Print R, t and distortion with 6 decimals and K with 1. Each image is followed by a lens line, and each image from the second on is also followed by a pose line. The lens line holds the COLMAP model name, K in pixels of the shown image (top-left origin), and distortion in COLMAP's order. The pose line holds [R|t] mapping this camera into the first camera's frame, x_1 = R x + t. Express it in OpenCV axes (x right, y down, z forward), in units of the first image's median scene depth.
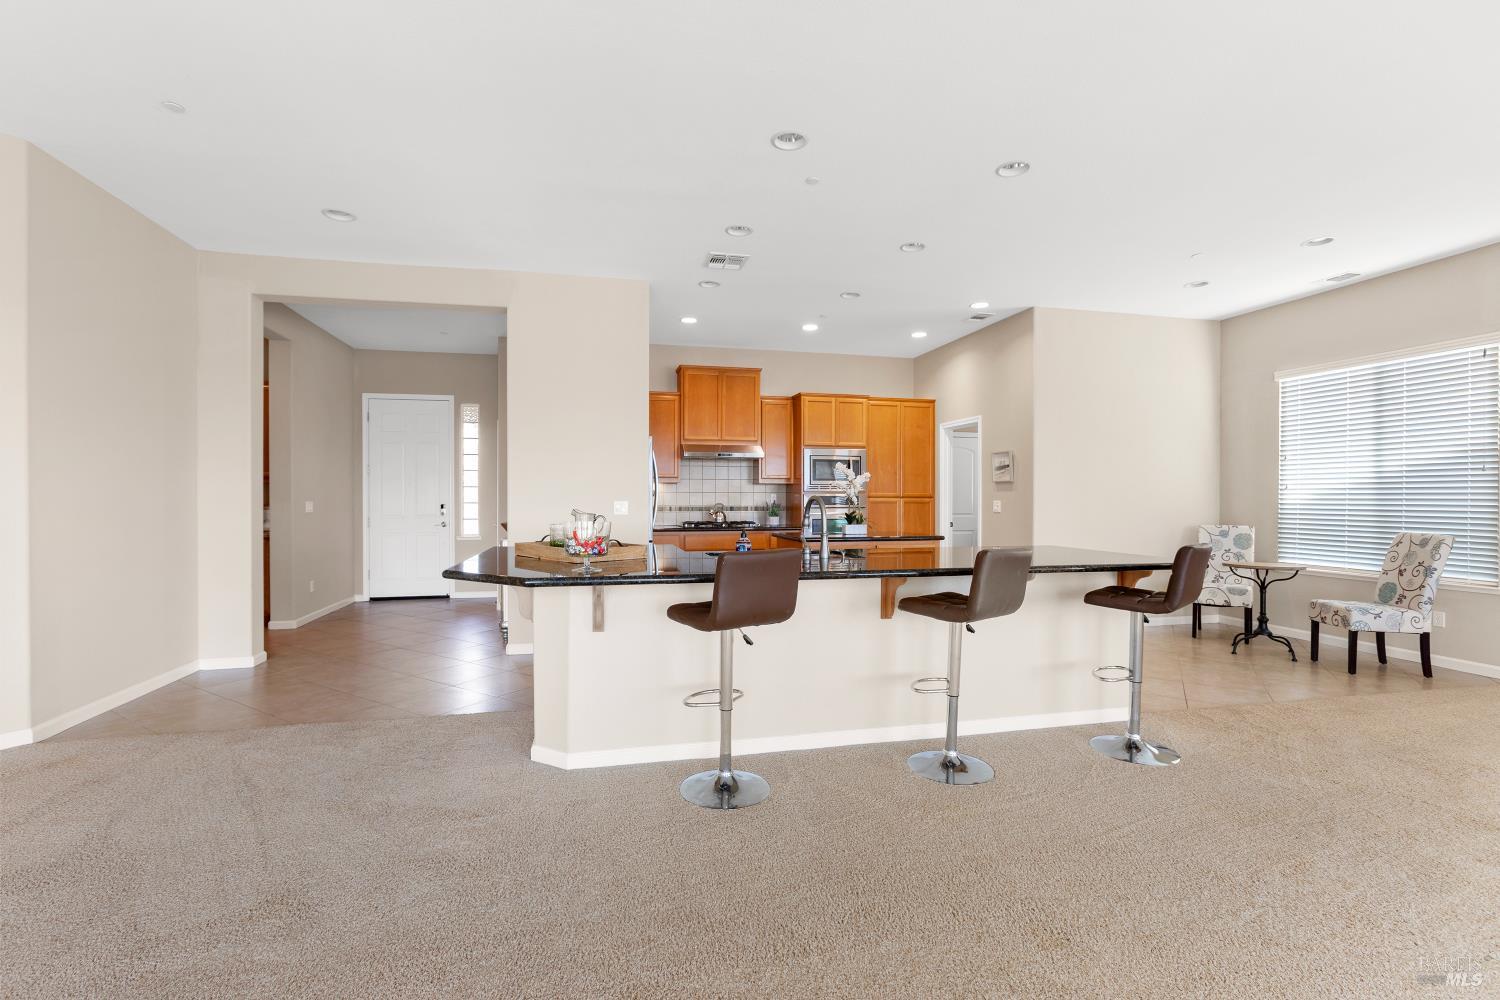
lens RADIAL K [[671.6, 0, 752.3], [0, 671.6, 493.3], [0, 0, 1]] dist [0.000030, 0.001120]
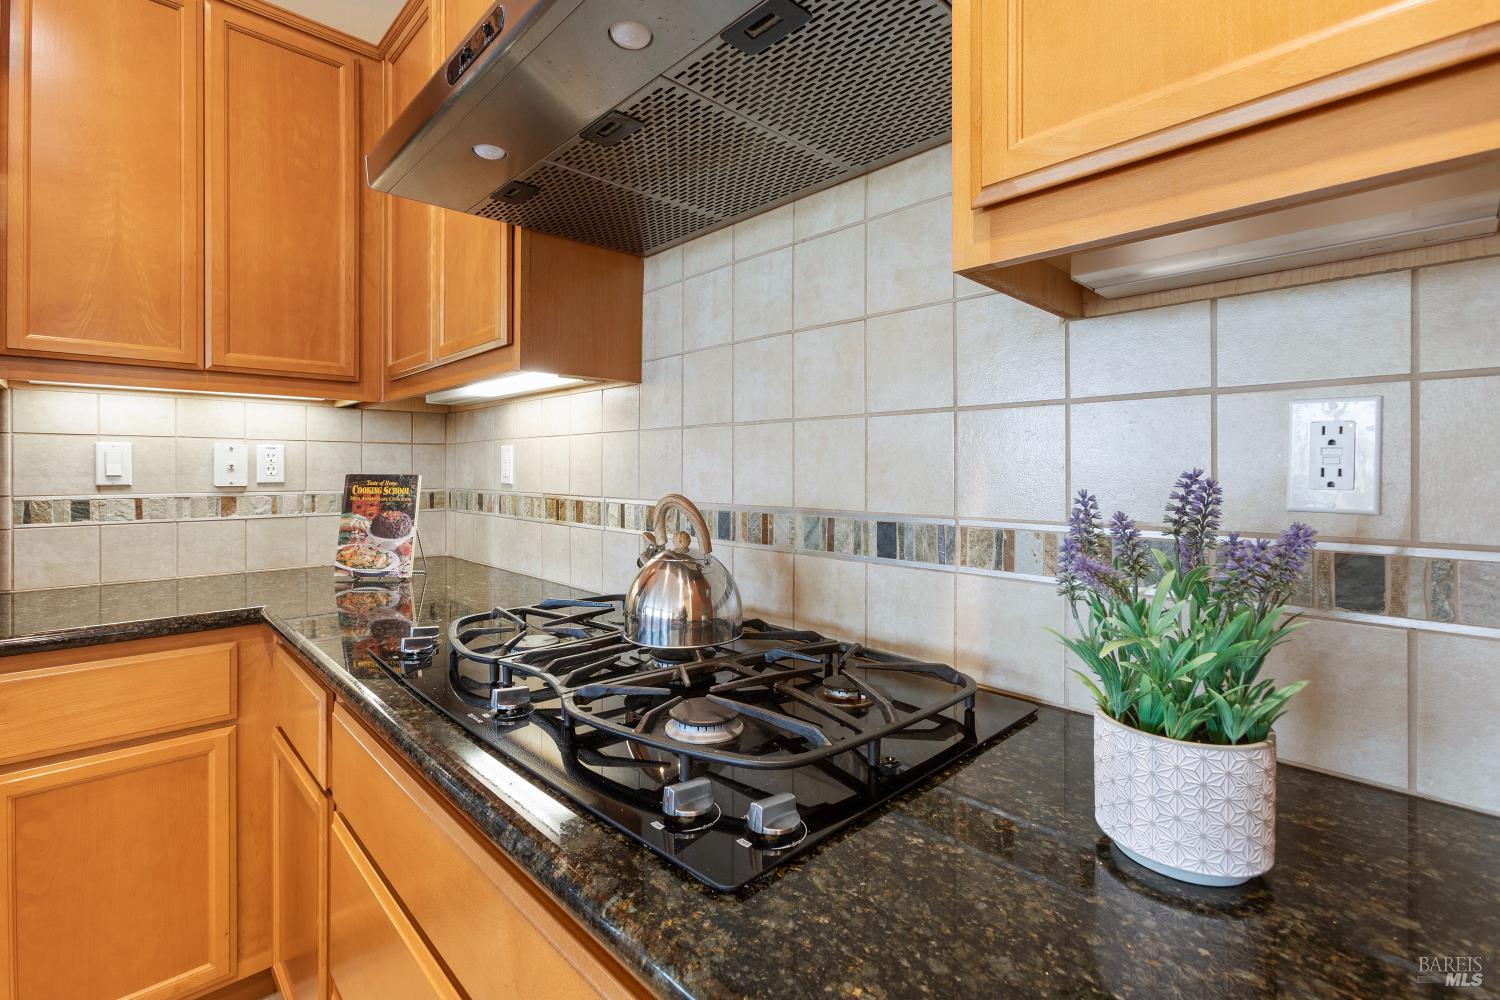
lens RADIAL K [[668.5, 0, 748.2], [0, 668.5, 460.6], [0, 0, 1]] dist [-0.002743, -0.000472]
pose [[0.506162, -0.010835, -0.862370, 0.086214], [0.005691, 0.999941, -0.009223, 0.011982], [0.862420, -0.000239, 0.506194, 1.226756]]
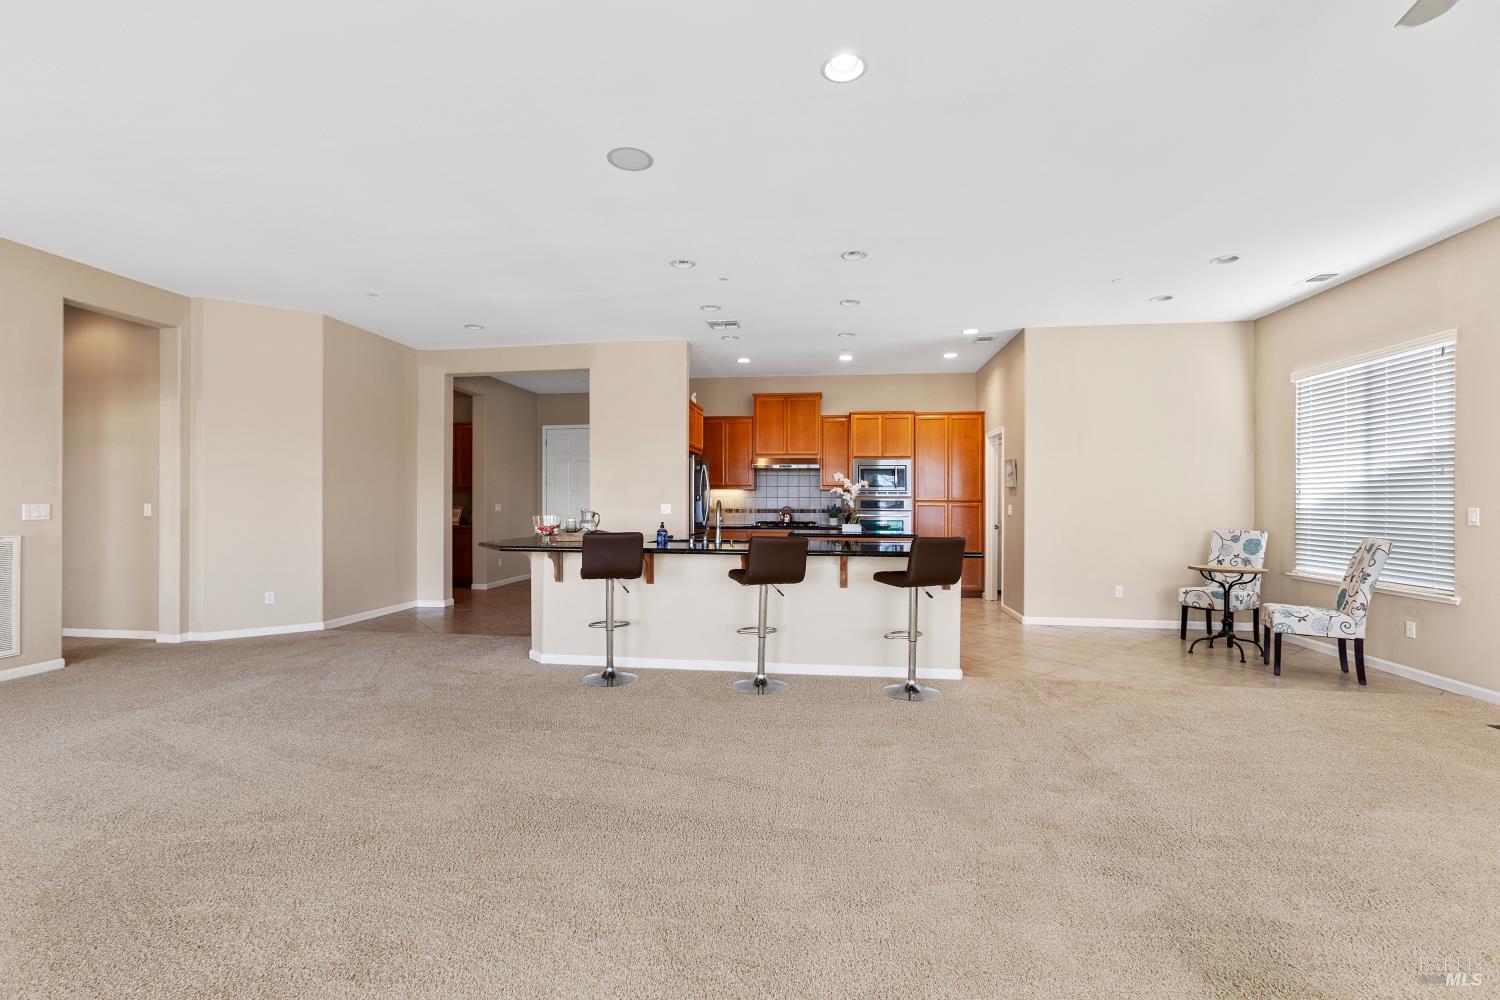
lens RADIAL K [[677.4, 0, 746.6], [0, 677.4, 490.5], [0, 0, 1]] dist [-0.001778, 0.000151]
pose [[0.933836, -0.004778, -0.357669, 0.410142], [0.000969, 0.999941, -0.010826, -0.001010], [0.357700, 0.009763, 0.933785, -0.202364]]
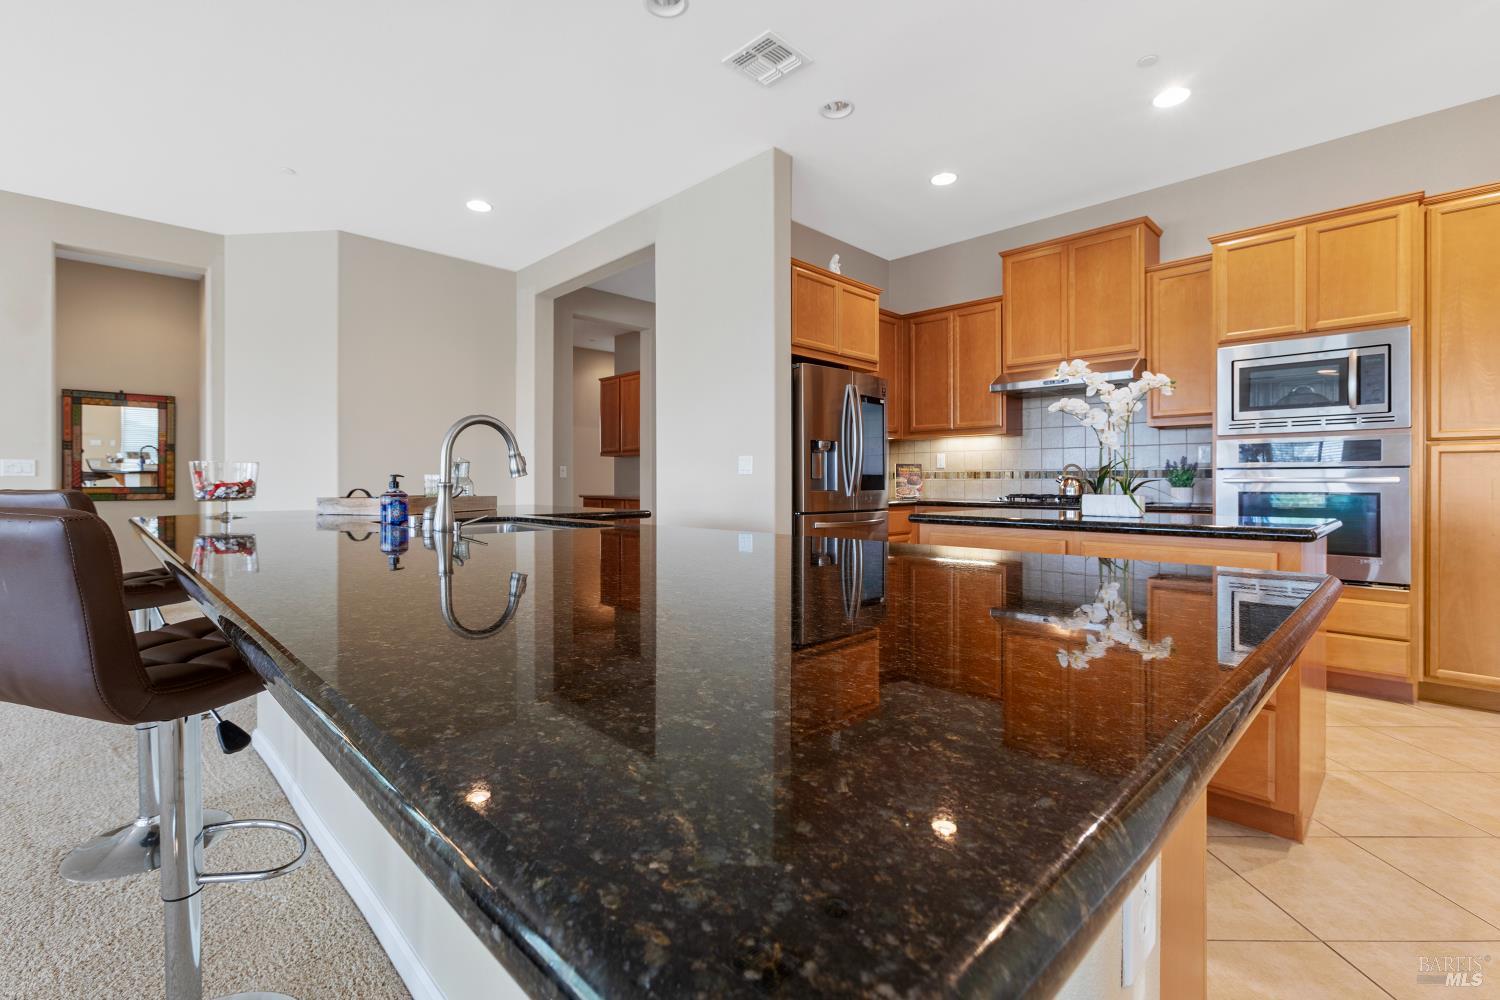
lens RADIAL K [[674.7, 0, 722.5], [0, 674.7, 480.8], [0, 0, 1]] dist [-0.011495, 0.000041]
pose [[0.502742, -0.003178, -0.864430, 0.403219], [0.006300, 0.999980, -0.000012, 0.035581], [0.864413, -0.005440, 0.502752, 0.553578]]
